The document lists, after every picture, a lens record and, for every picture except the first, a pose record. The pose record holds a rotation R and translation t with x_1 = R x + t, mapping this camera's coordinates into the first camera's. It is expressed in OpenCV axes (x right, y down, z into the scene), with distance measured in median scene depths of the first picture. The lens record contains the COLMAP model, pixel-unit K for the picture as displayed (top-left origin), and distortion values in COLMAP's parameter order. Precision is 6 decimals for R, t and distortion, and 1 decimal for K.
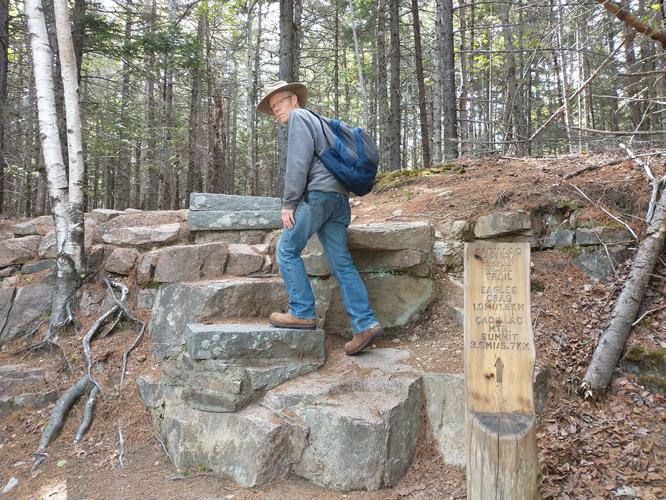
lens RADIAL K [[519.0, 0, 330.6], [0, 519.0, 247.5], [0, 0, 1]] dist [-0.004167, -0.013780]
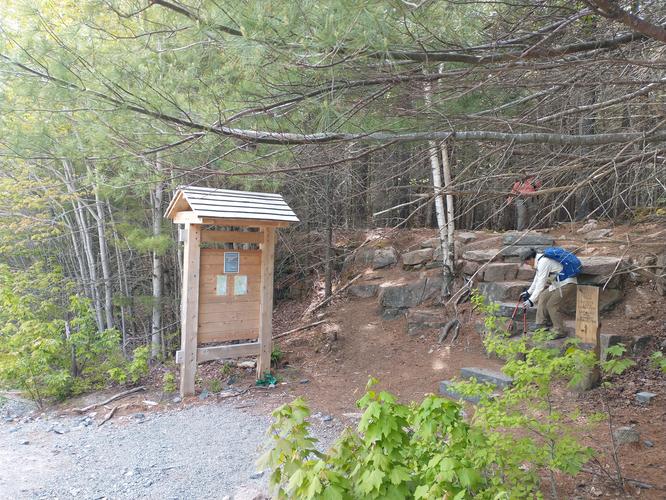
lens RADIAL K [[519.0, 0, 330.5], [0, 519.0, 249.3], [0, 0, 1]] dist [-0.004167, -0.013780]
pose [[0.784085, 0.031834, -0.619836, 0.515999], [0.015820, 0.997334, 0.071234, -0.233724], [0.620451, -0.065659, 0.781492, -1.131997]]
